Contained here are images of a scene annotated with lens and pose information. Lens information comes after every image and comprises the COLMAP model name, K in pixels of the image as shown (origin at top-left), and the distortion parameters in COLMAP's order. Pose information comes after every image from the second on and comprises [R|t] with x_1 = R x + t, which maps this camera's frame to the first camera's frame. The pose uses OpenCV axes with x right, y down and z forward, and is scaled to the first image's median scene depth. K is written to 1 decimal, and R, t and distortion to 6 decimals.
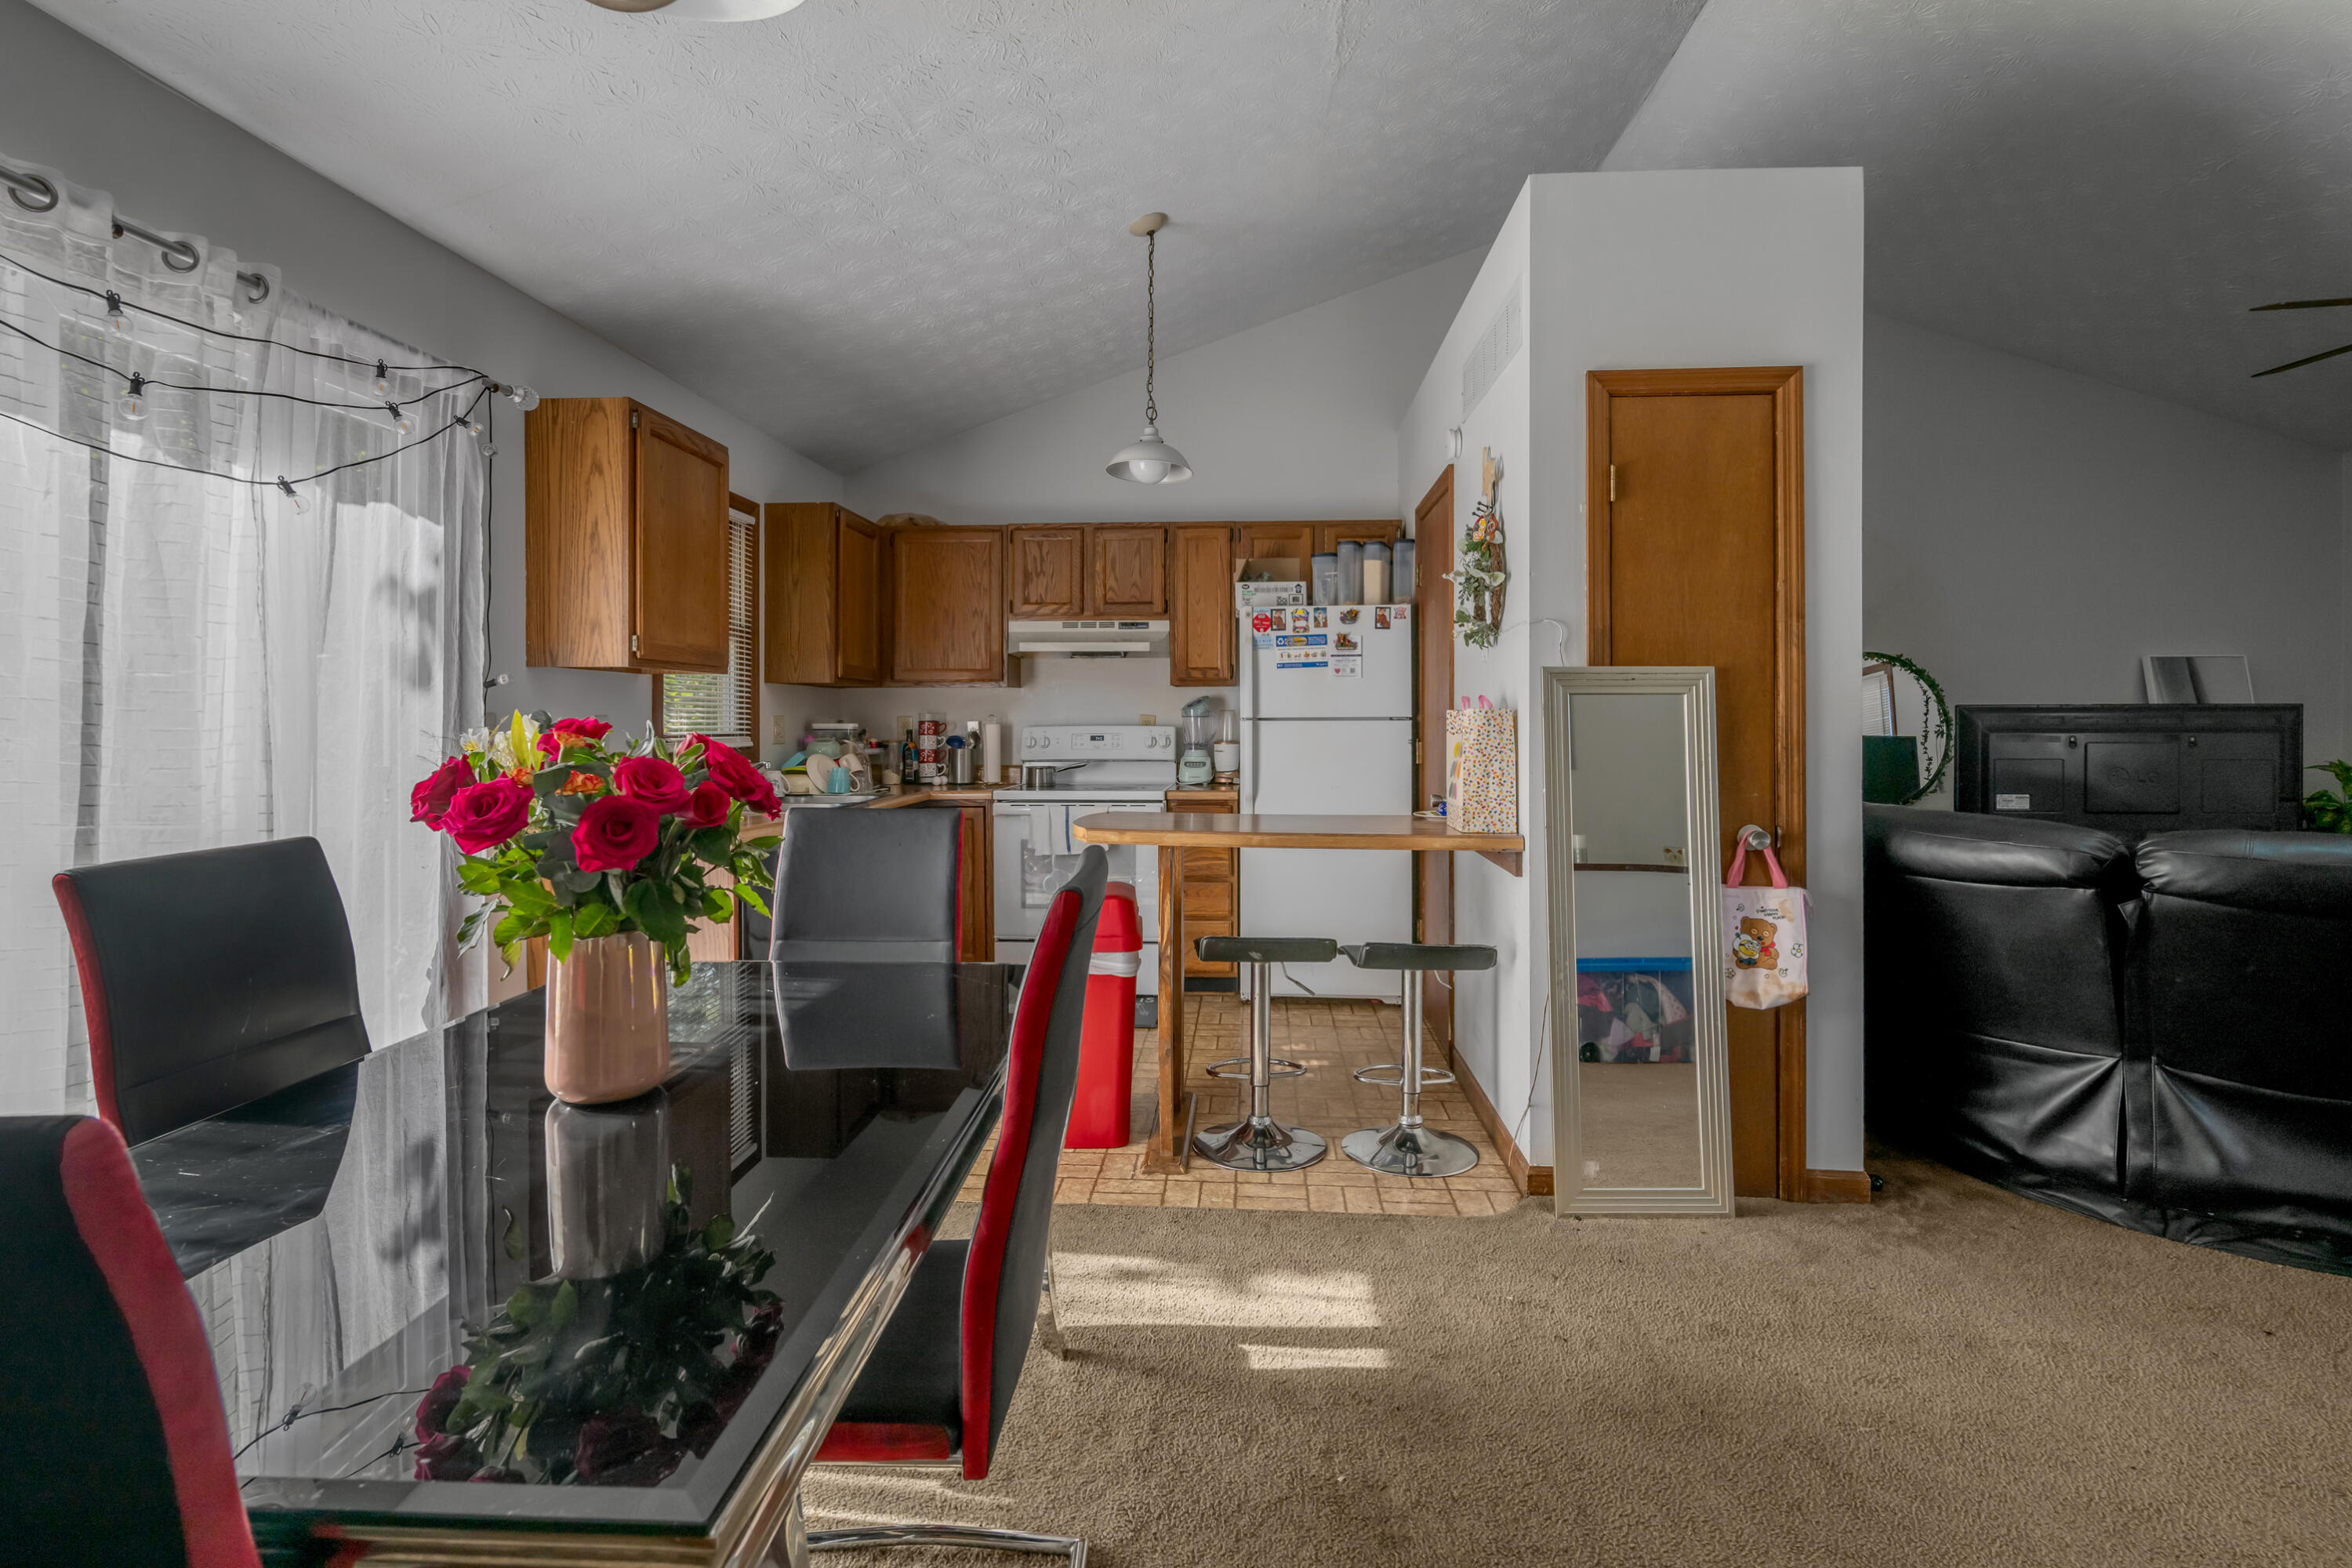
lens RADIAL K [[909.8, 0, 1168.6], [0, 909.8, 726.1], [0, 0, 1]] dist [0.000246, -0.002932]
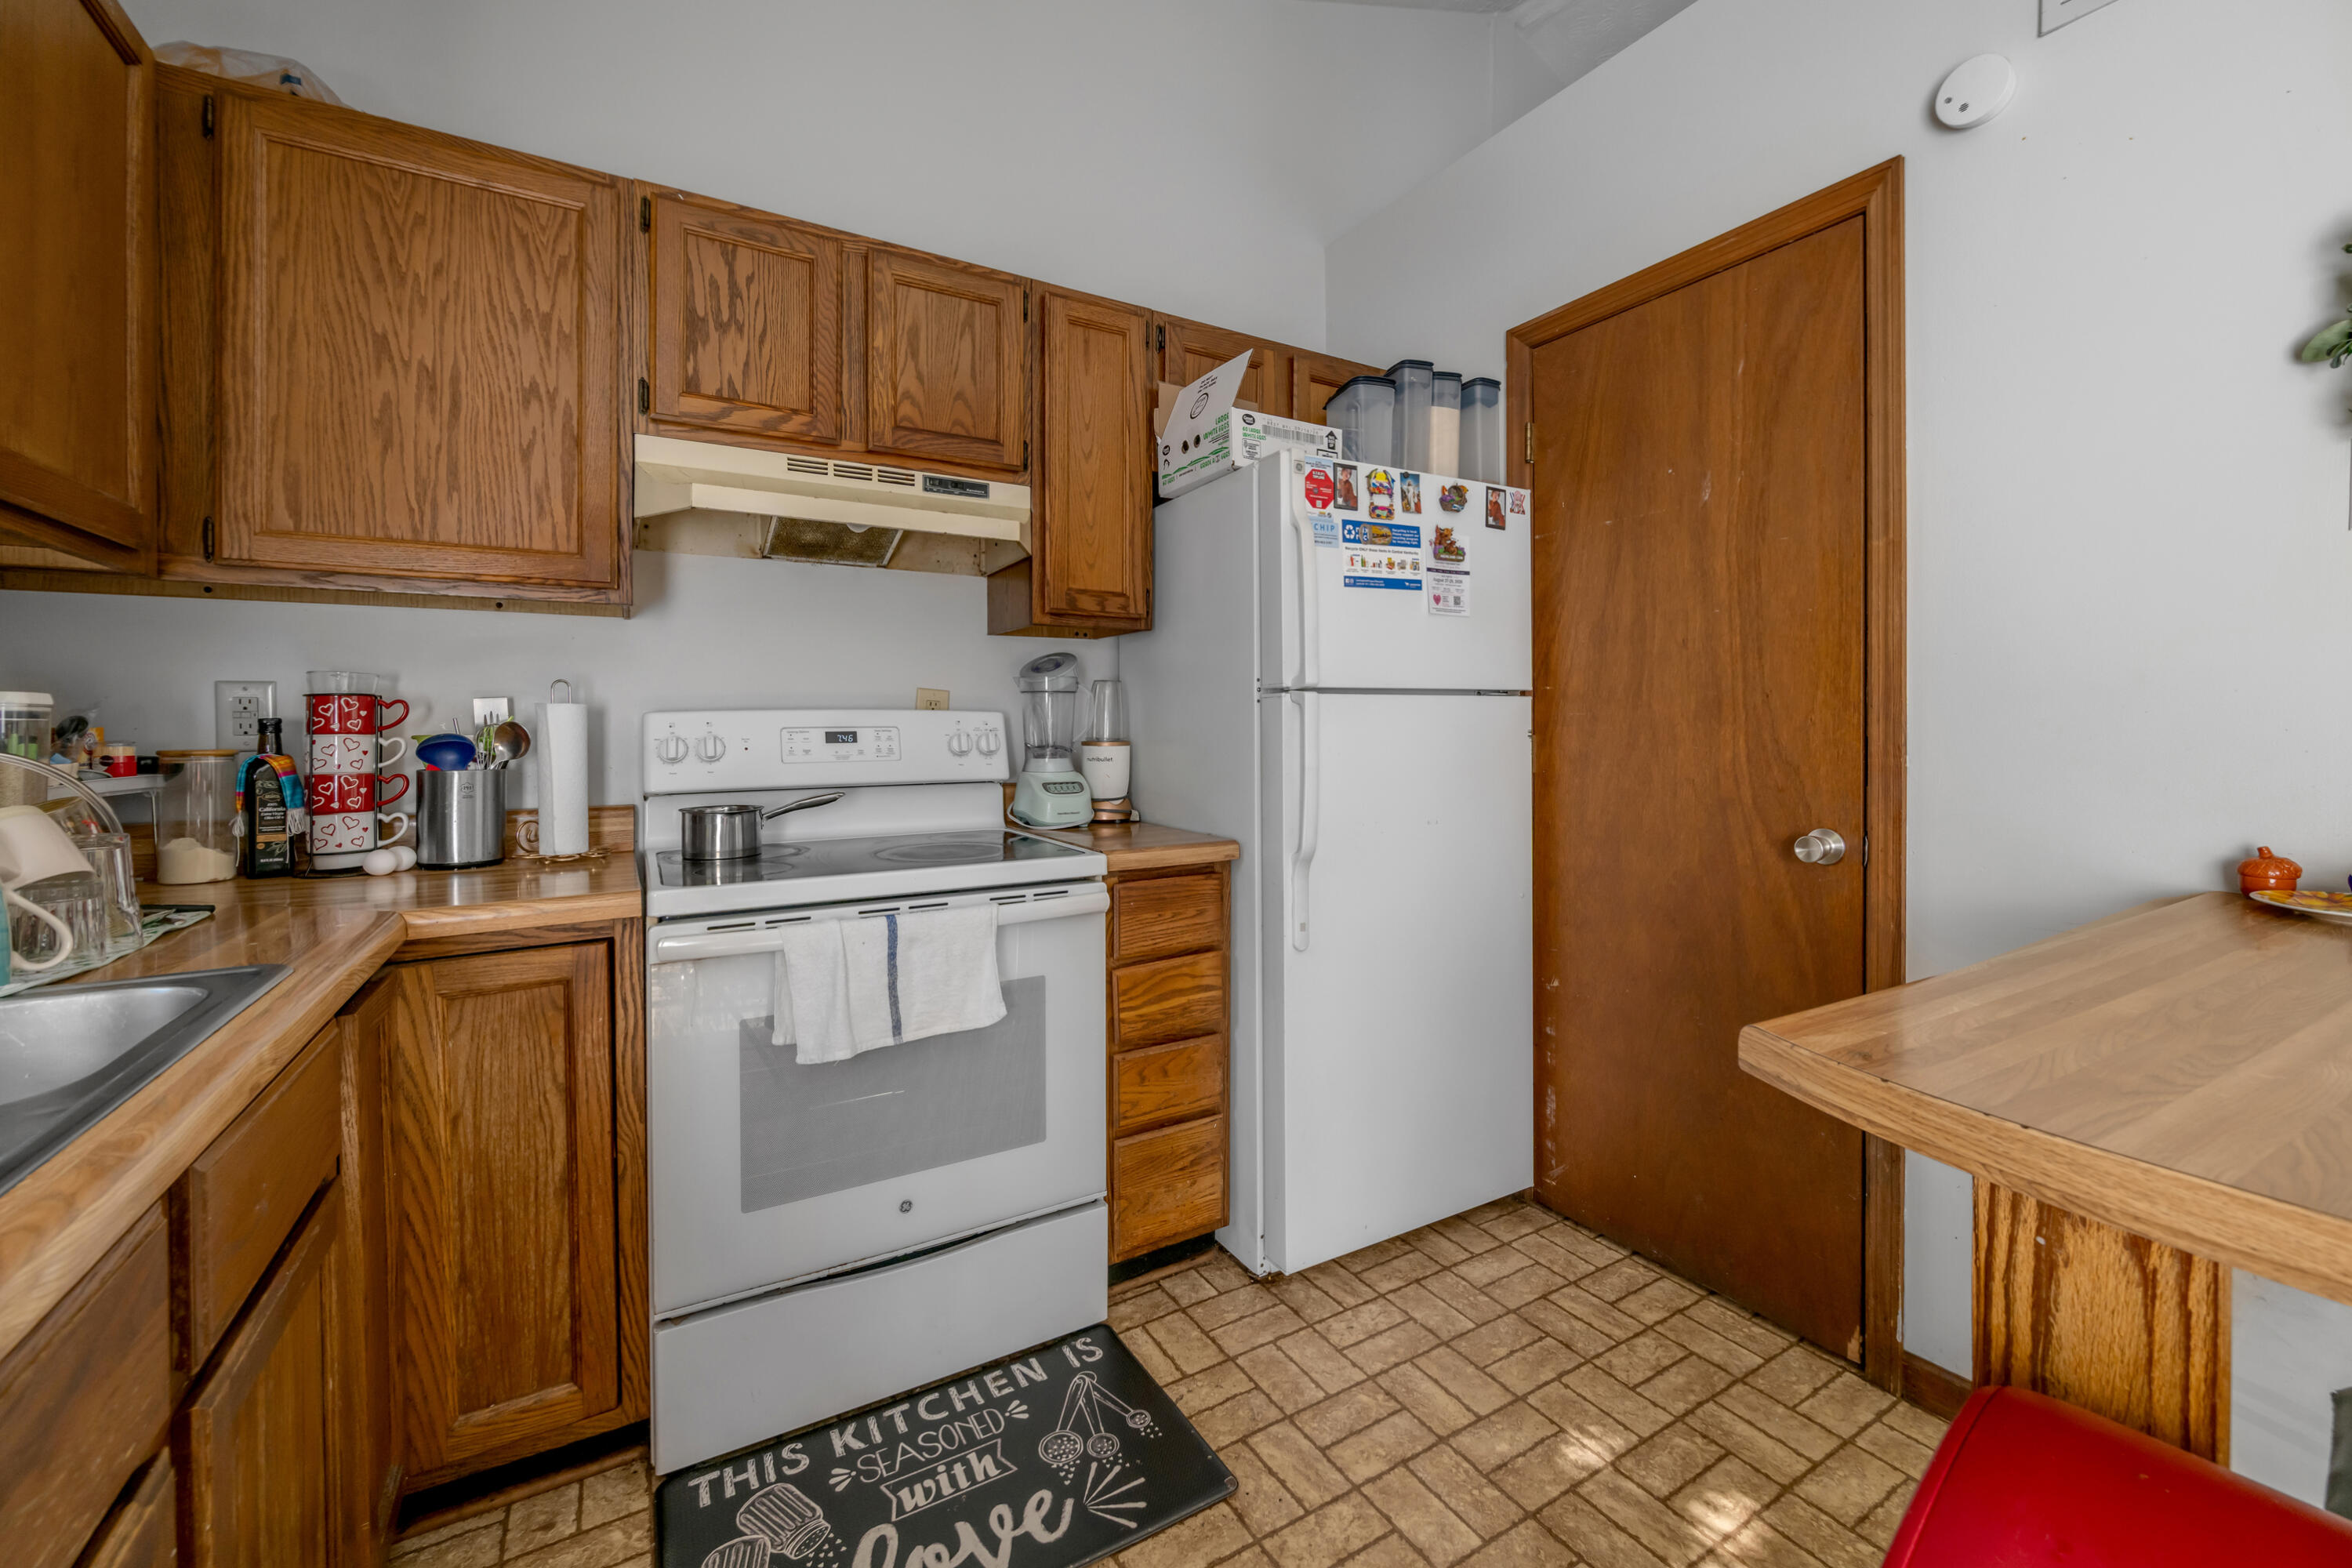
lens RADIAL K [[909.8, 0, 1168.6], [0, 909.8, 726.1], [0, 0, 1]] dist [0.000246, -0.002932]
pose [[0.843329, -0.004356, 0.537380, -0.193655], [0.006164, 0.999980, -0.001568, 0.009886], [-0.537362, 0.004635, 0.843339, 0.560224]]
